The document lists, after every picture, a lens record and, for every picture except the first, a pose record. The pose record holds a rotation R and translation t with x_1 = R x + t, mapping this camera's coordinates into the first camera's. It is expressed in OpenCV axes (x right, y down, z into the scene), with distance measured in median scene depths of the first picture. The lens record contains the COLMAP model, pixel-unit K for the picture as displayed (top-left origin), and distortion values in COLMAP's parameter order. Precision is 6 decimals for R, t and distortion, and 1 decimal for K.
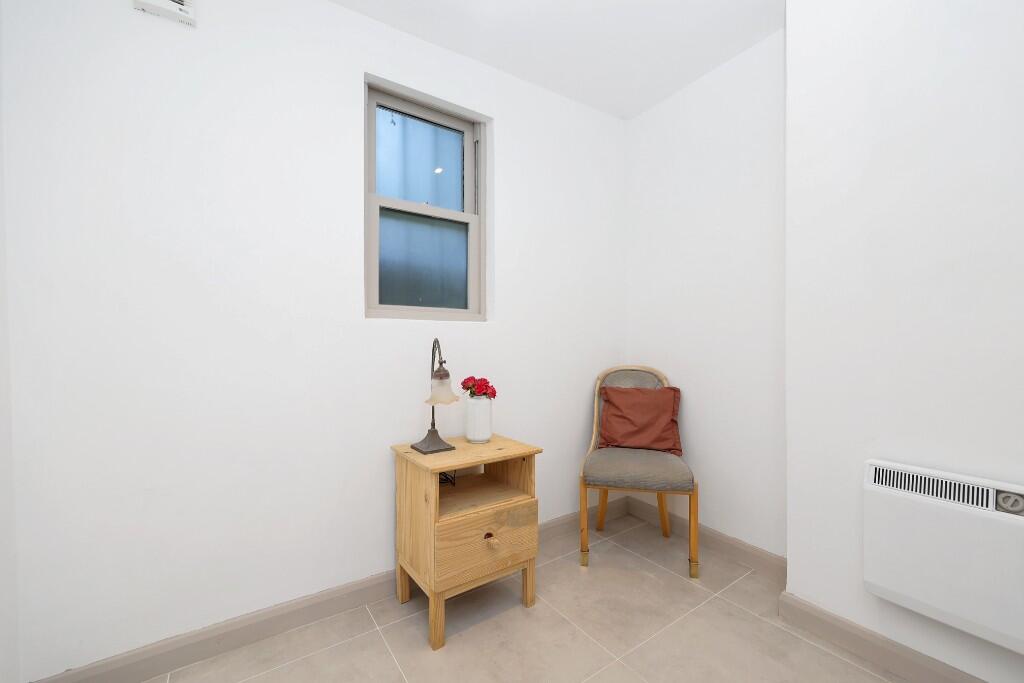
lens RADIAL K [[412.4, 0, 514.6], [0, 412.4, 338.8], [0, 0, 1]] dist [-0.001300, -0.000119]
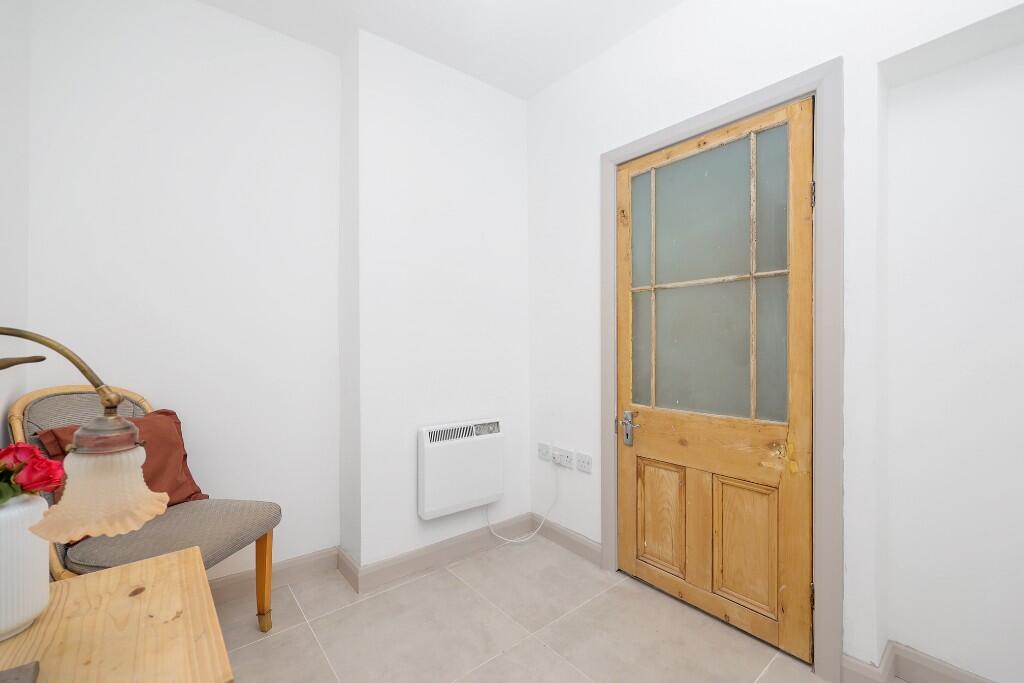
lens RADIAL K [[412.4, 0, 514.6], [0, 412.4, 338.8], [0, 0, 1]] dist [-0.001300, -0.000119]
pose [[-0.086638, 0.015753, 0.996115, -0.596652], [-0.002991, 0.999866, -0.016072, -0.000263], [-0.996235, -0.004372, -0.086579, 0.779521]]
